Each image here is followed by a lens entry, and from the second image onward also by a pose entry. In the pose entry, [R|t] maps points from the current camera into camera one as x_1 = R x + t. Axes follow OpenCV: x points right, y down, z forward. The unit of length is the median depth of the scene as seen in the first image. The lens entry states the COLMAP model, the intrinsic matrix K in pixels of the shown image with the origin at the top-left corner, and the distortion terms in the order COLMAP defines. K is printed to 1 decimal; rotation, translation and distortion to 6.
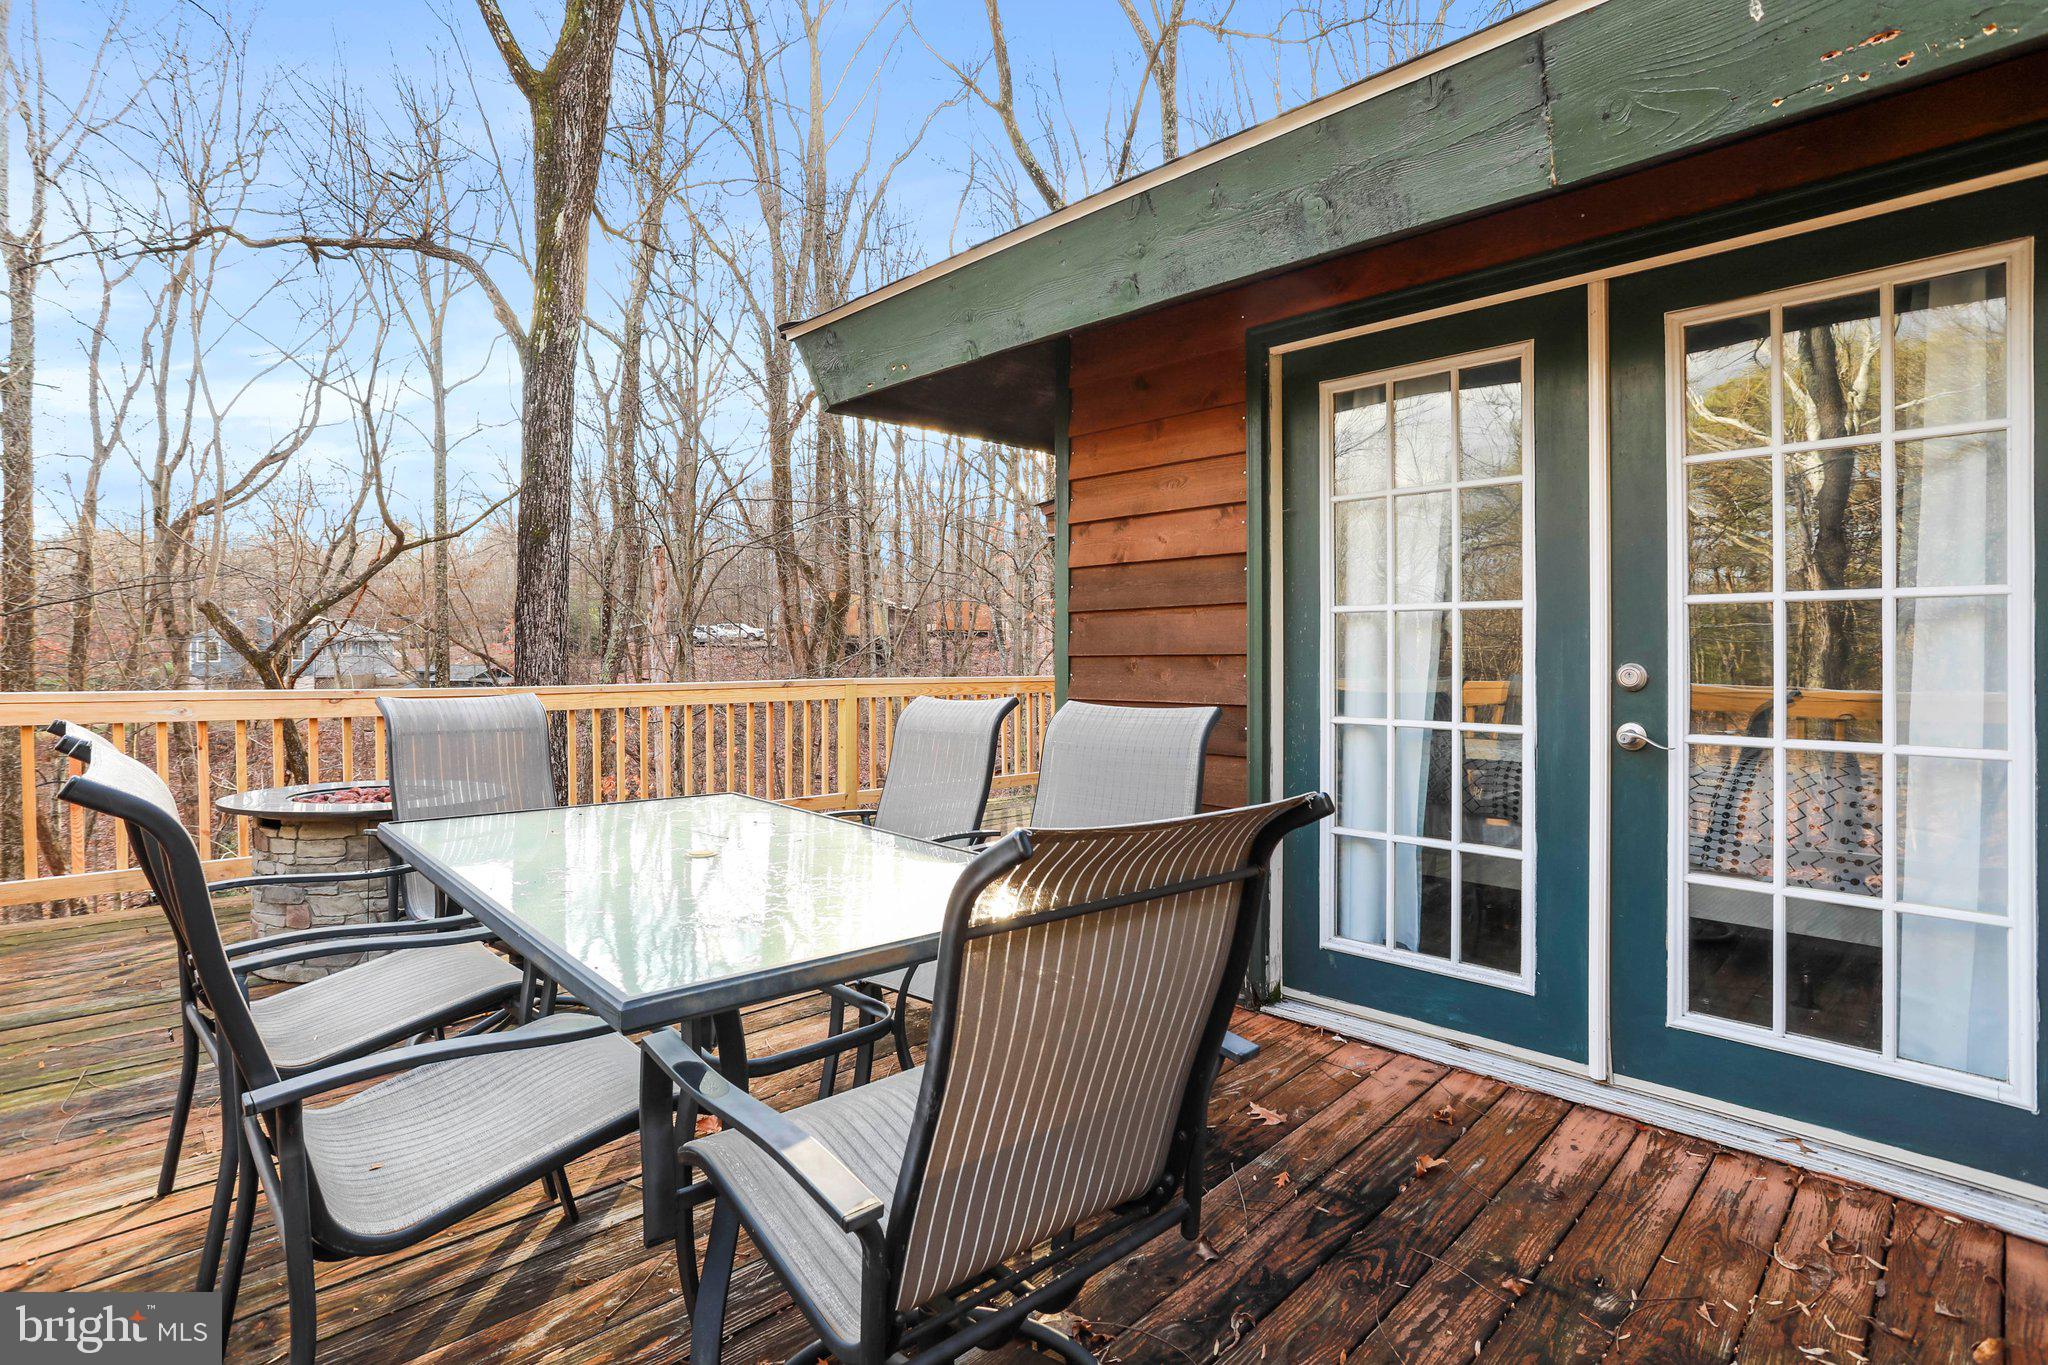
lens RADIAL K [[1085.6, 0, 1024.0], [0, 1085.6, 682.5], [0, 0, 1]] dist [0.000324, 0.000002]
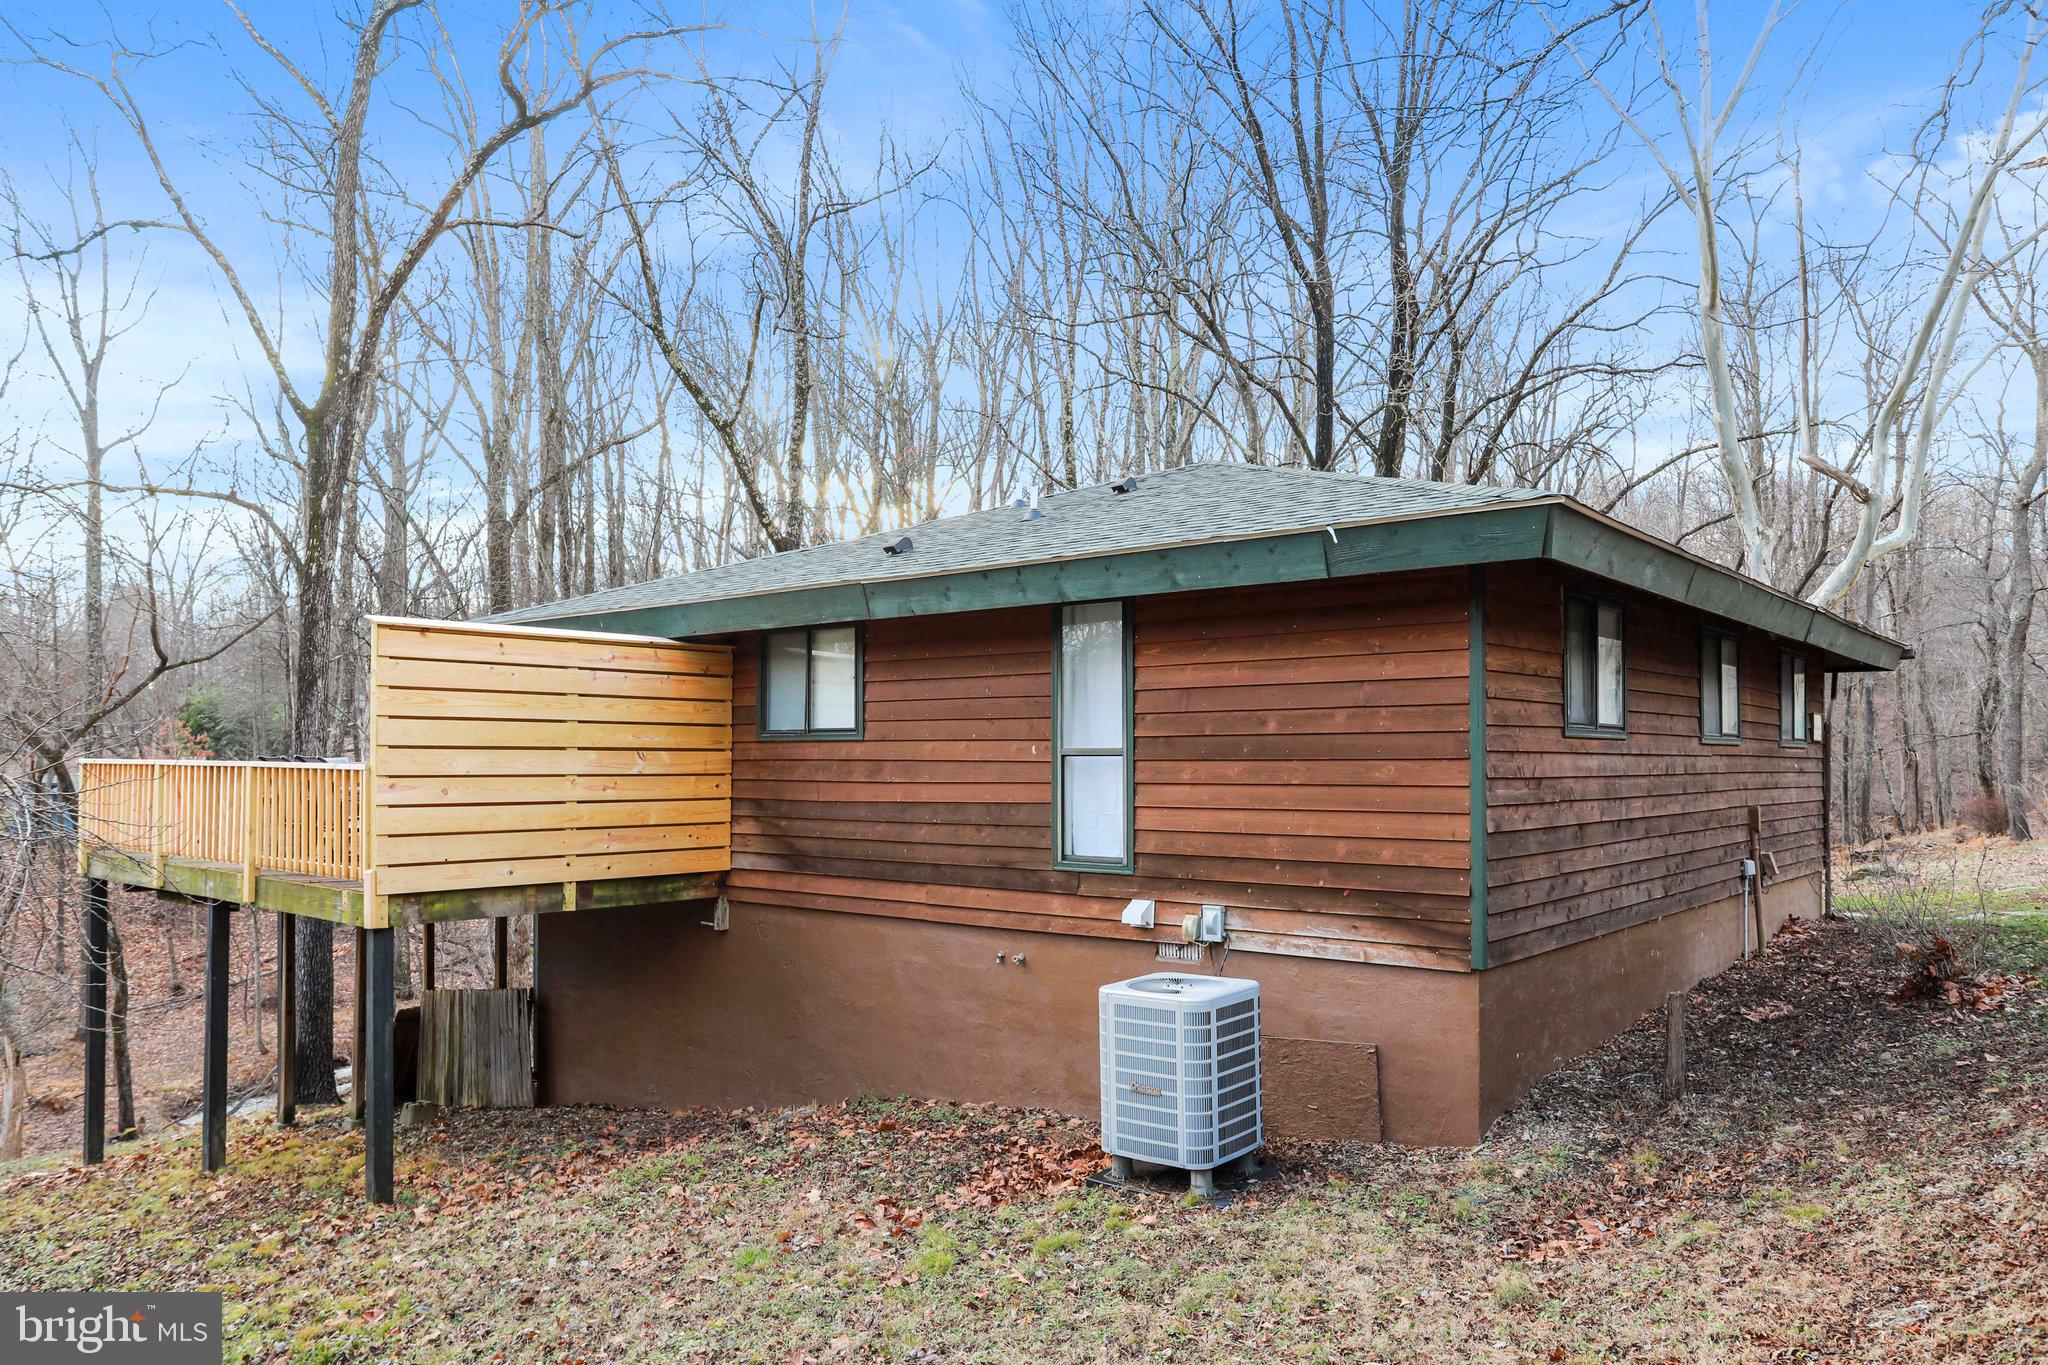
lens RADIAL K [[1372.3, 0, 1024.1], [0, 1372.3, 738.6], [0, 0, 1]] dist [-0.003360, -0.002099]
pose [[0.991099, -0.003869, 0.133070, 0.381792], [0.008666, 0.999333, -0.035488, 0.044050], [-0.132844, 0.036325, 0.990471, -1.282719]]
